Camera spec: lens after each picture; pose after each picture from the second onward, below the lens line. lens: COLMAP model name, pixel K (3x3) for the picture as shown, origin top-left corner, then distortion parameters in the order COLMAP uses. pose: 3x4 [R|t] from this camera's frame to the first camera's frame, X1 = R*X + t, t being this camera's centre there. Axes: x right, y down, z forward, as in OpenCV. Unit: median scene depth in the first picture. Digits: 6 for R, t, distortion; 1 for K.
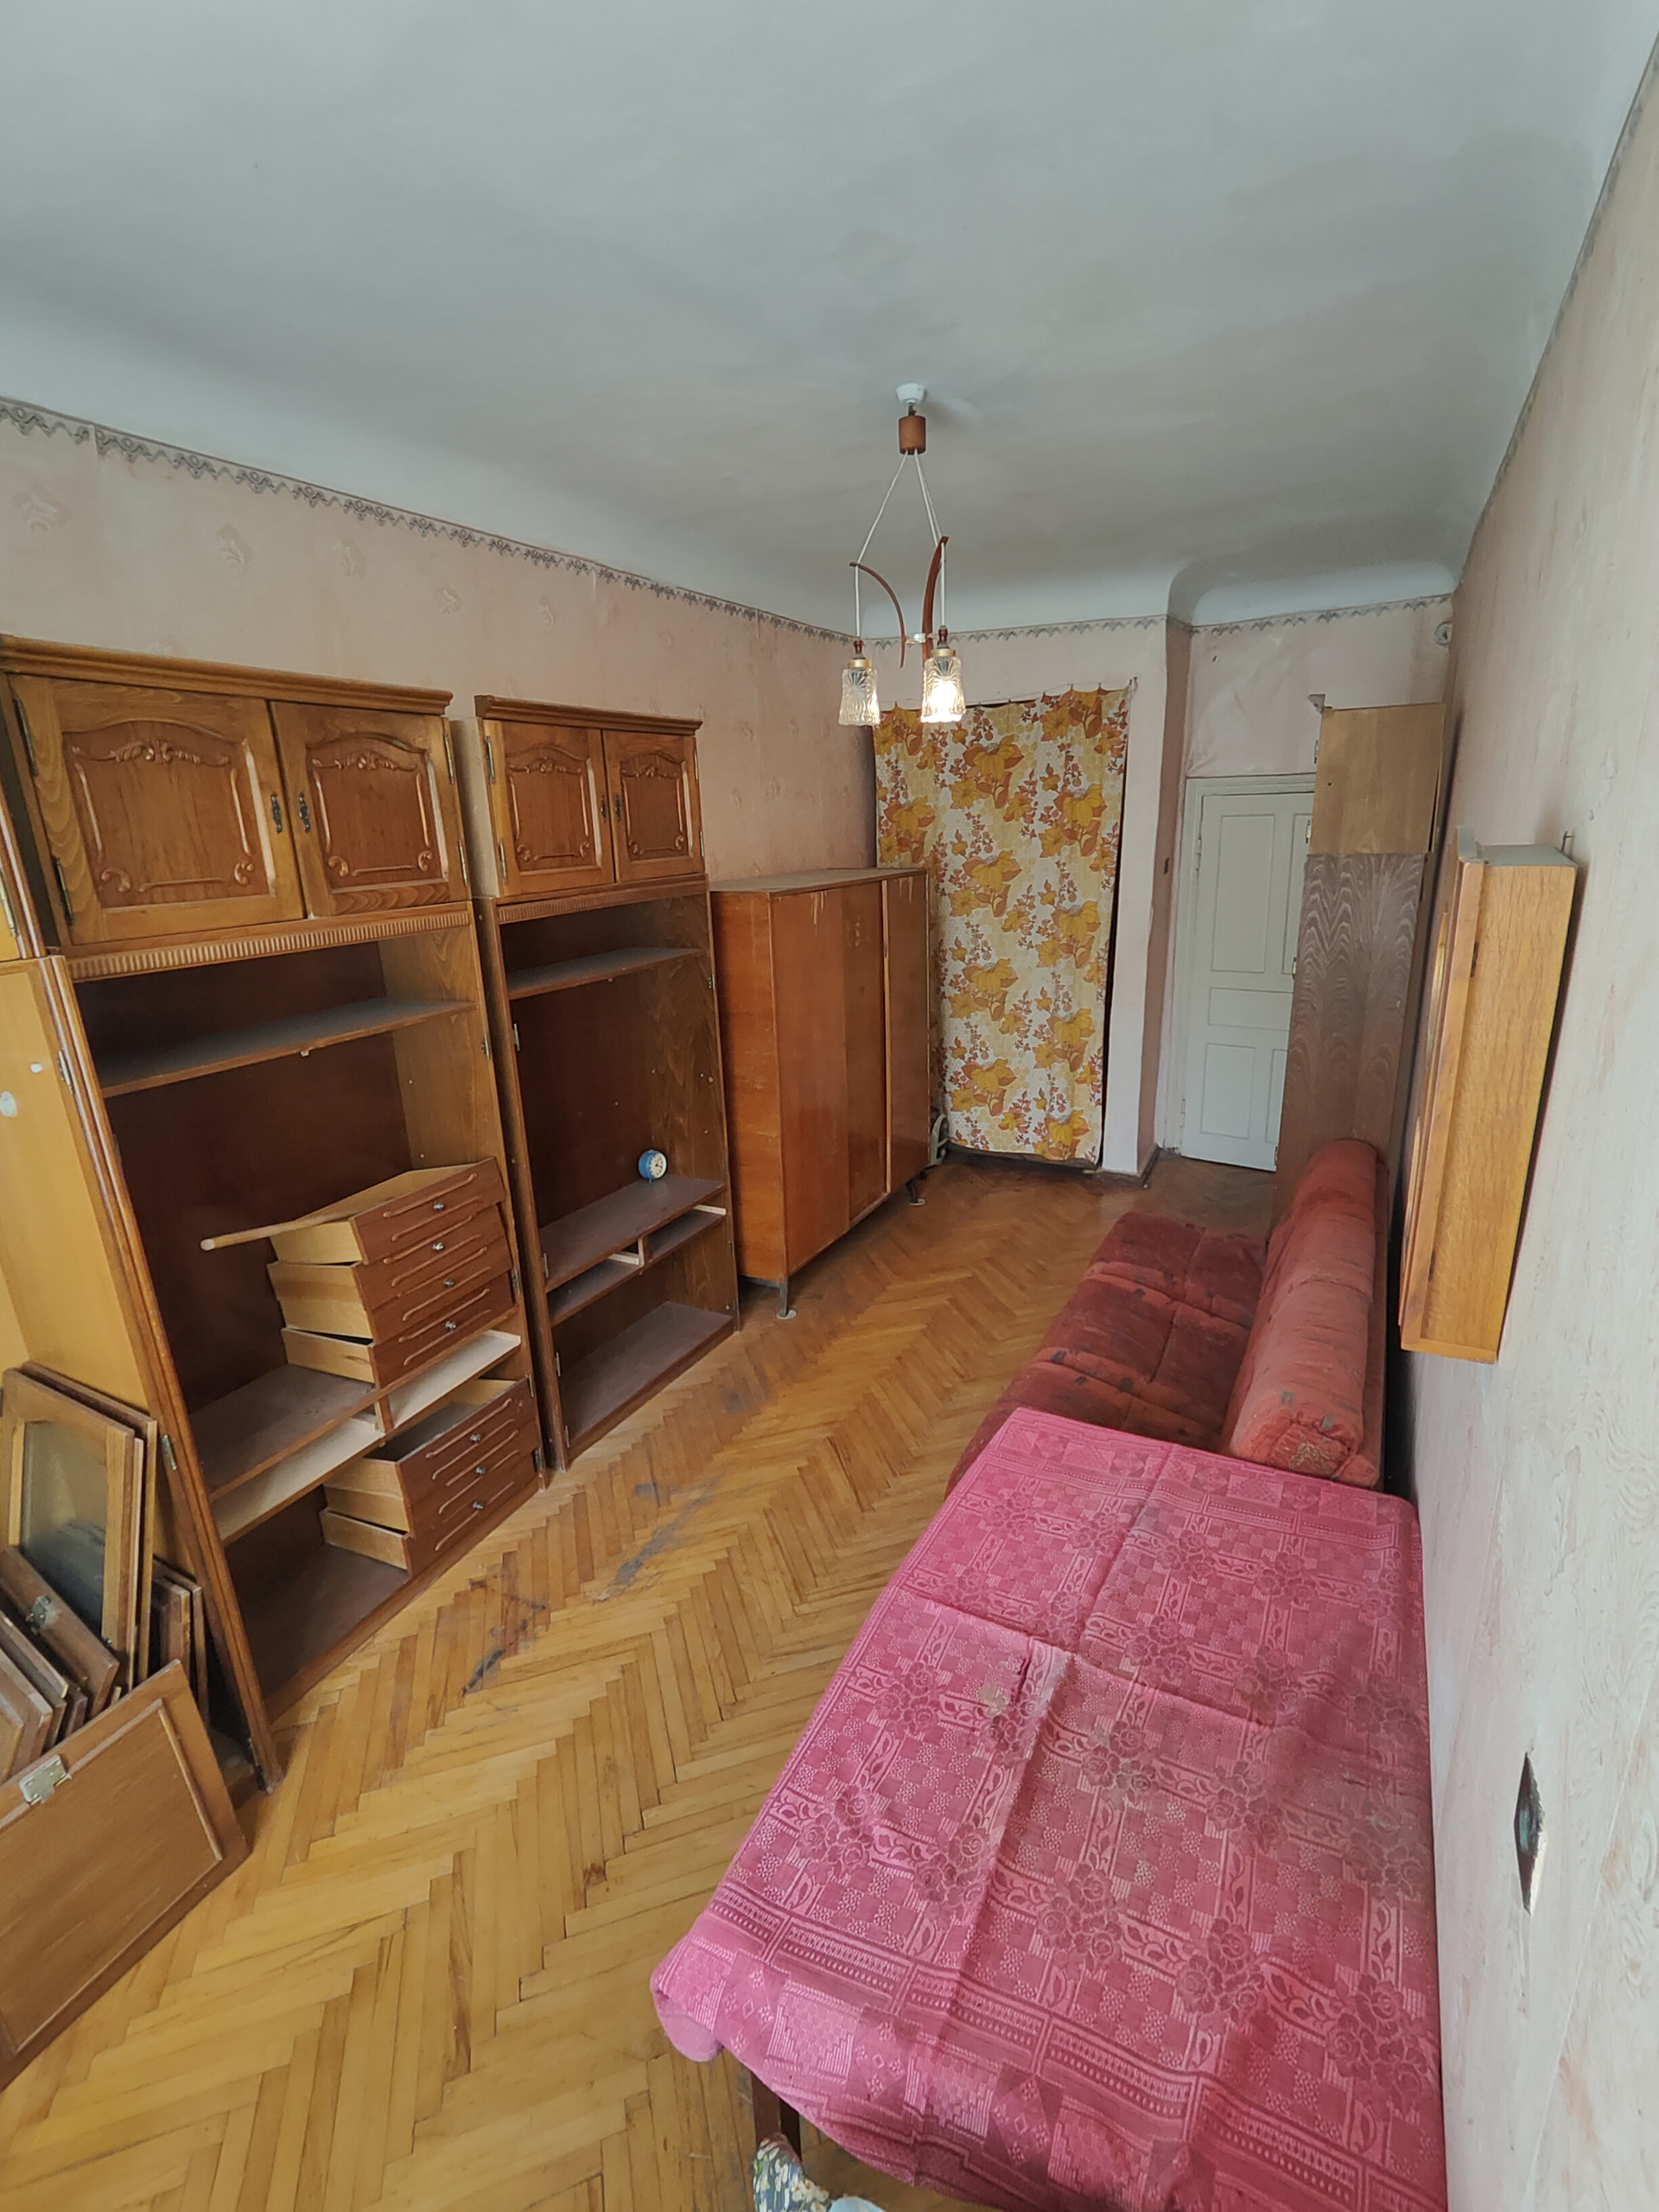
lens RADIAL K [[1024.7, 0, 840.4], [0, 1024.7, 1104.0], [0, 0, 1]] dist [-0.000079, 0.001144]
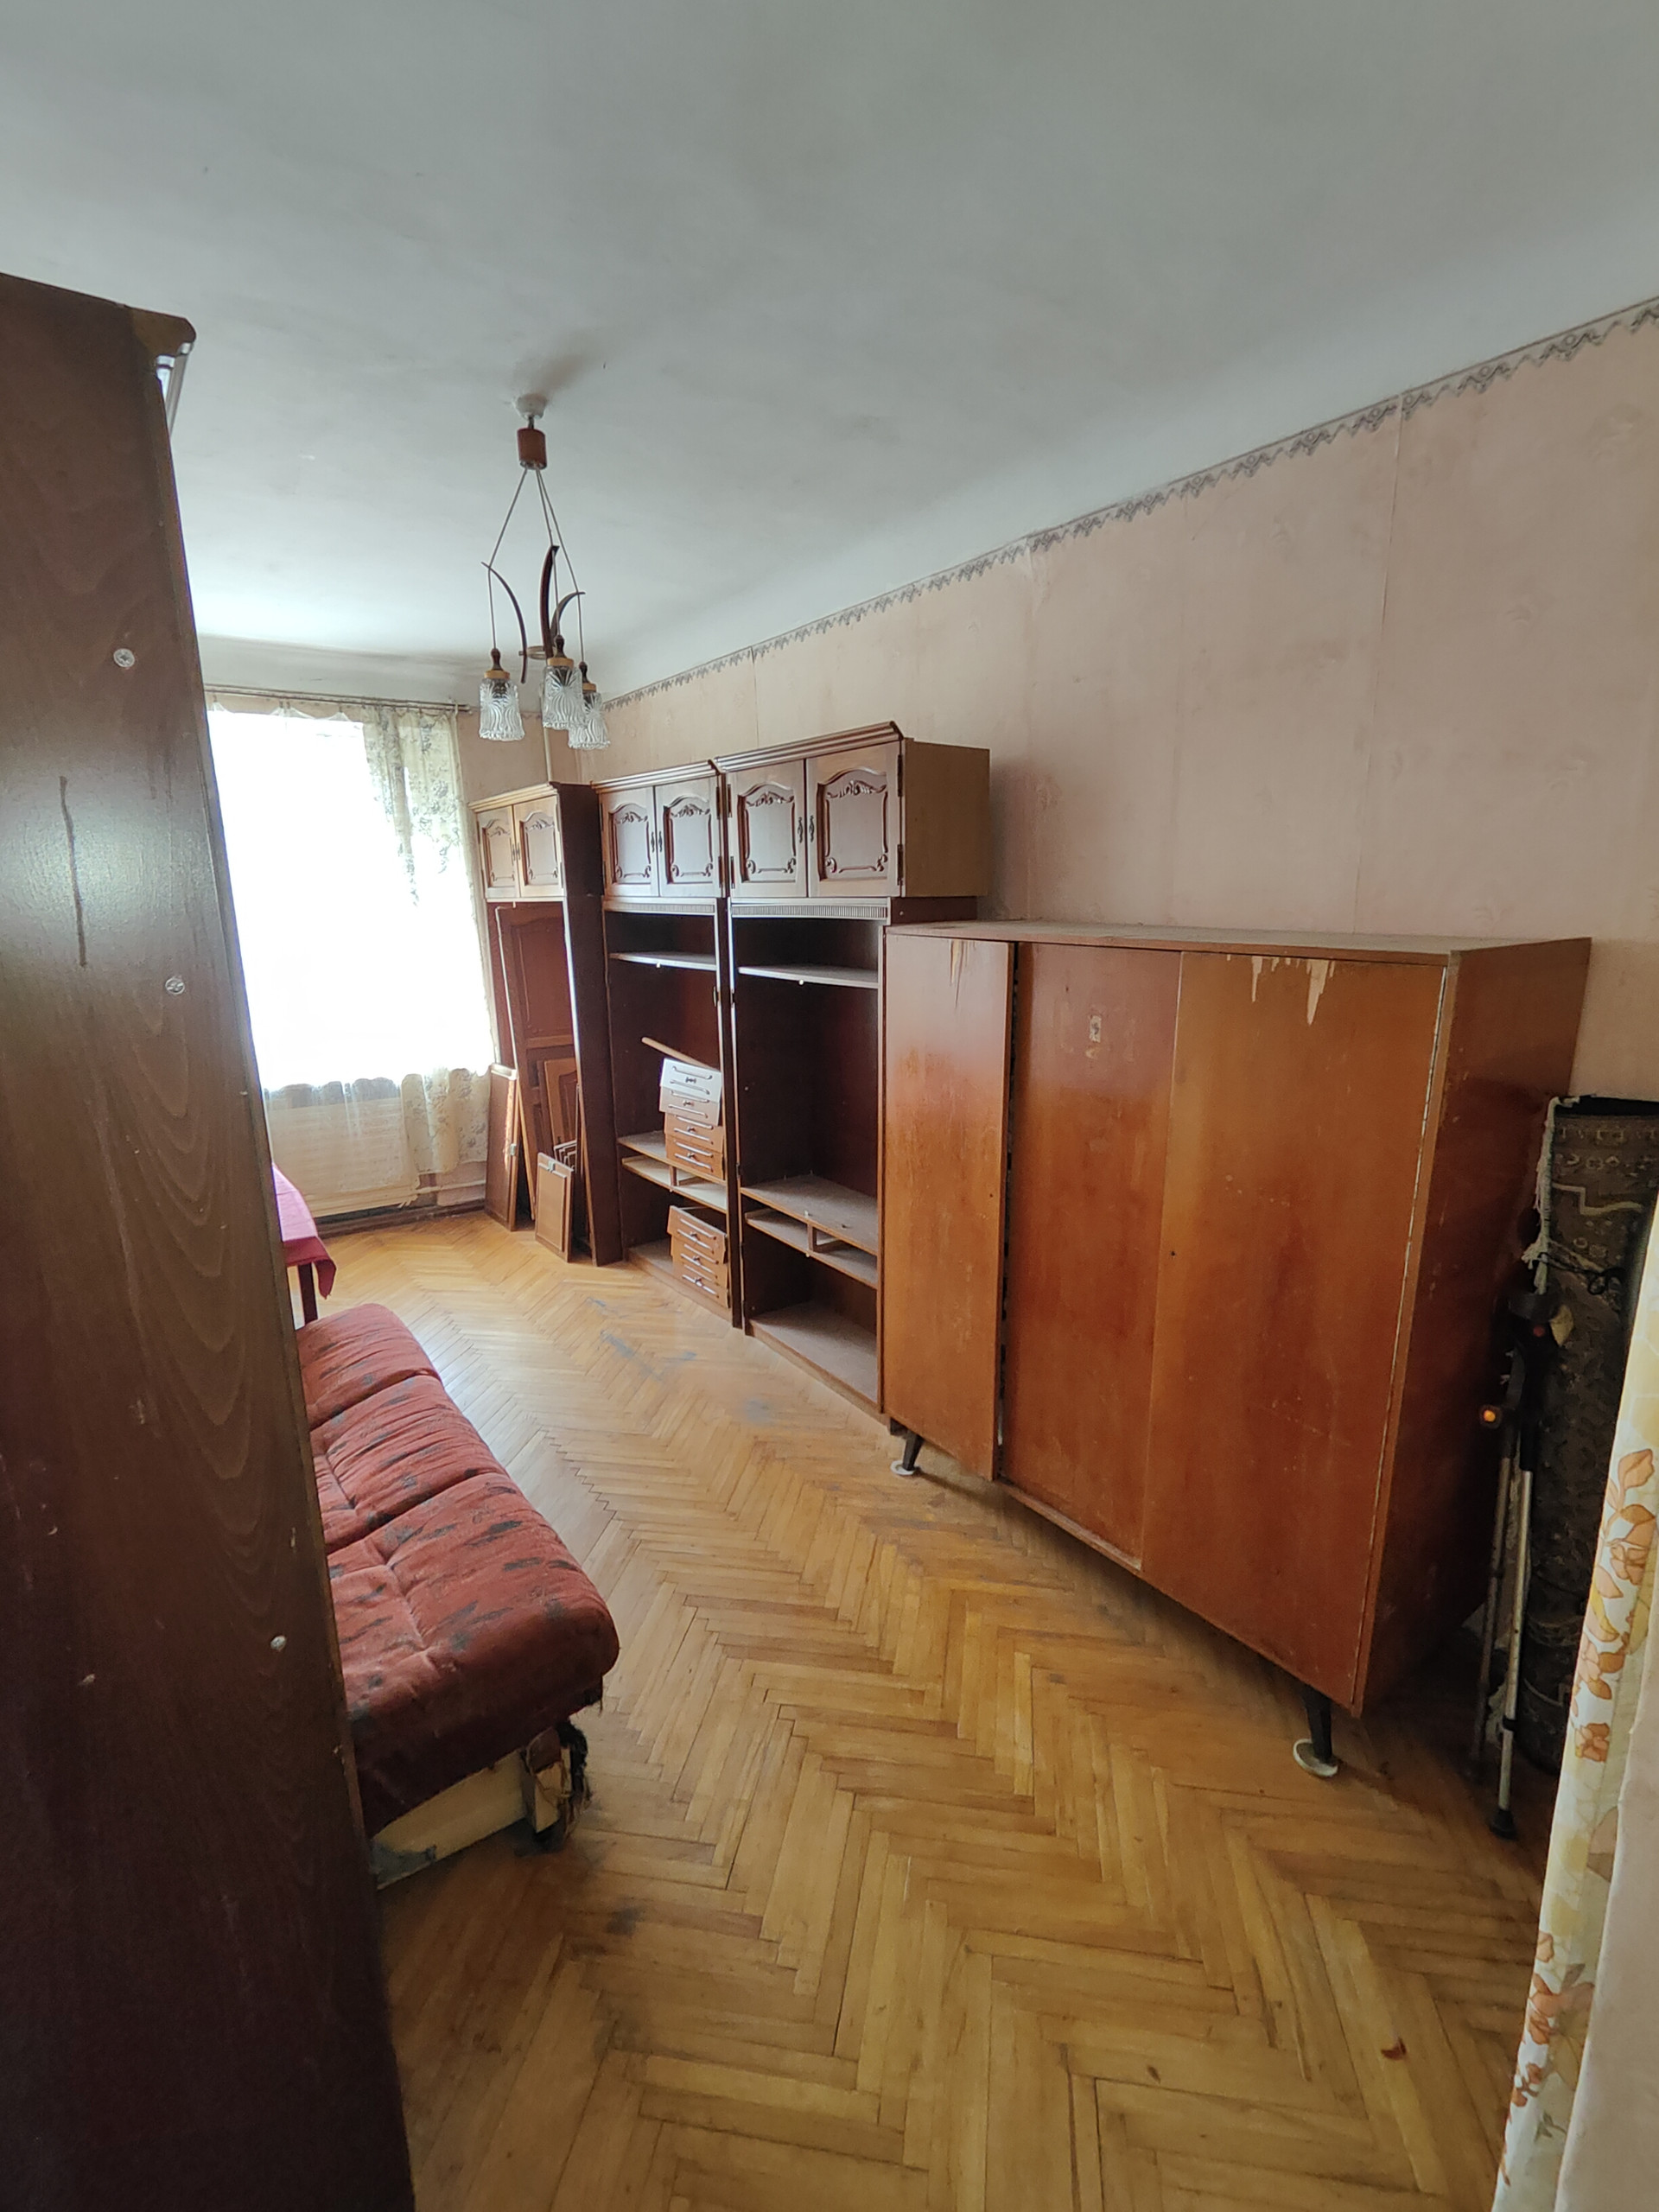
lens RADIAL K [[1024.7, 0, 840.4], [0, 1024.7, 1104.0], [0, 0, 1]] dist [-0.000079, 0.001144]
pose [[-0.433219, 0.221231, -0.873715, 0.485057], [-0.215519, 0.915855, 0.338763, -0.241174], [0.875142, 0.335061, -0.349087, 0.921225]]
